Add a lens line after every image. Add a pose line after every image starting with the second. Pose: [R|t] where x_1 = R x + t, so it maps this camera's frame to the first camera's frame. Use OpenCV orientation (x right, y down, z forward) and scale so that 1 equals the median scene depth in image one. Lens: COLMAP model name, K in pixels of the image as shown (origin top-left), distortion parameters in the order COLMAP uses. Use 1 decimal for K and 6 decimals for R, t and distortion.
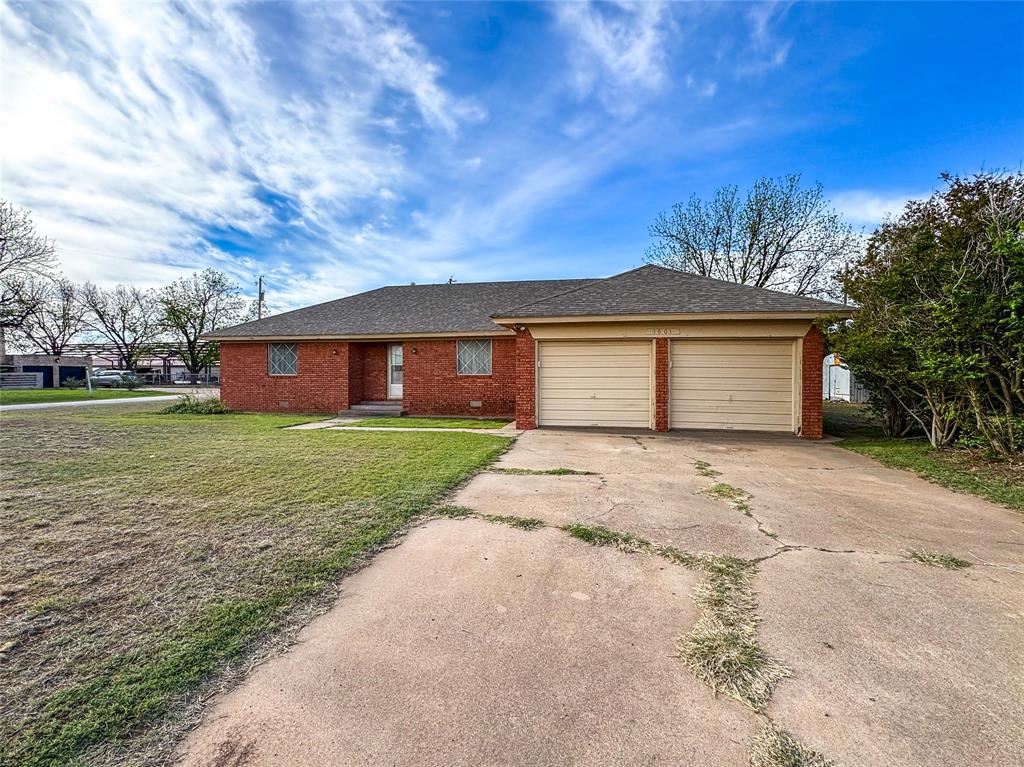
lens RADIAL K [[479.5, 0, 512.0], [0, 479.5, 383.5], [0, 0, 1]] dist [-0.018207, 0.000547]
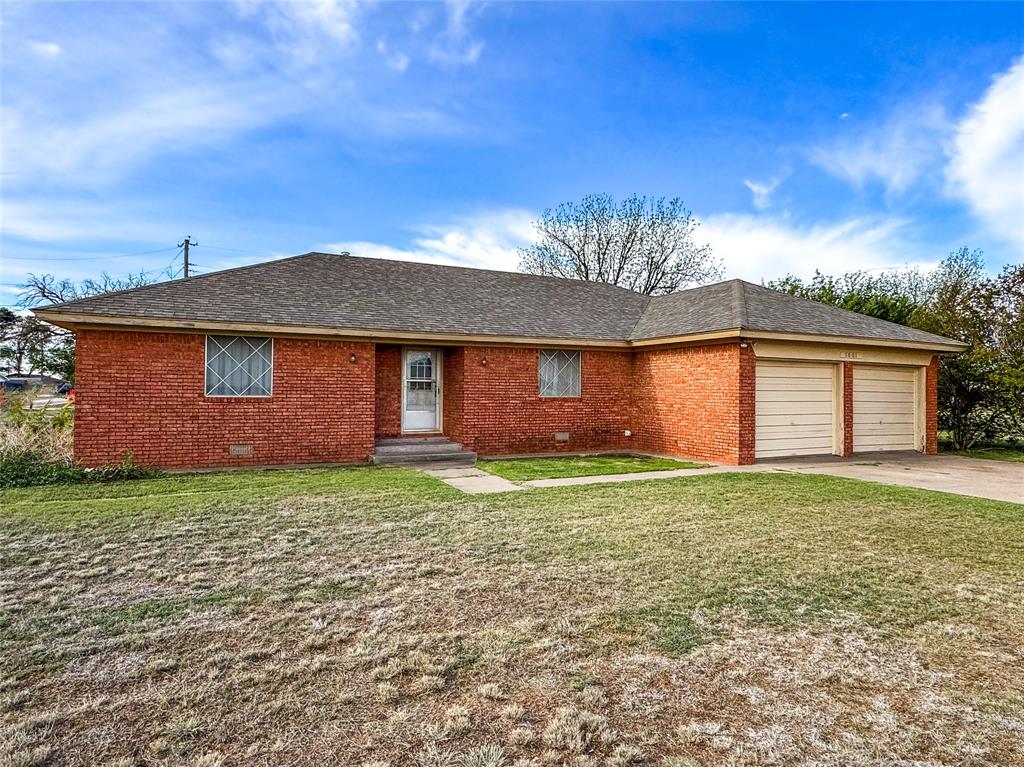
lens RADIAL K [[589.7, 0, 512.0], [0, 589.7, 383.5], [0, 0, 1]] dist [0.000175, -0.000689]
pose [[0.794536, 0.013135, 0.607075, -0.127915], [0.004478, 0.999612, -0.027489, -0.002636], [-0.607201, 0.024559, 0.794169, 0.059500]]
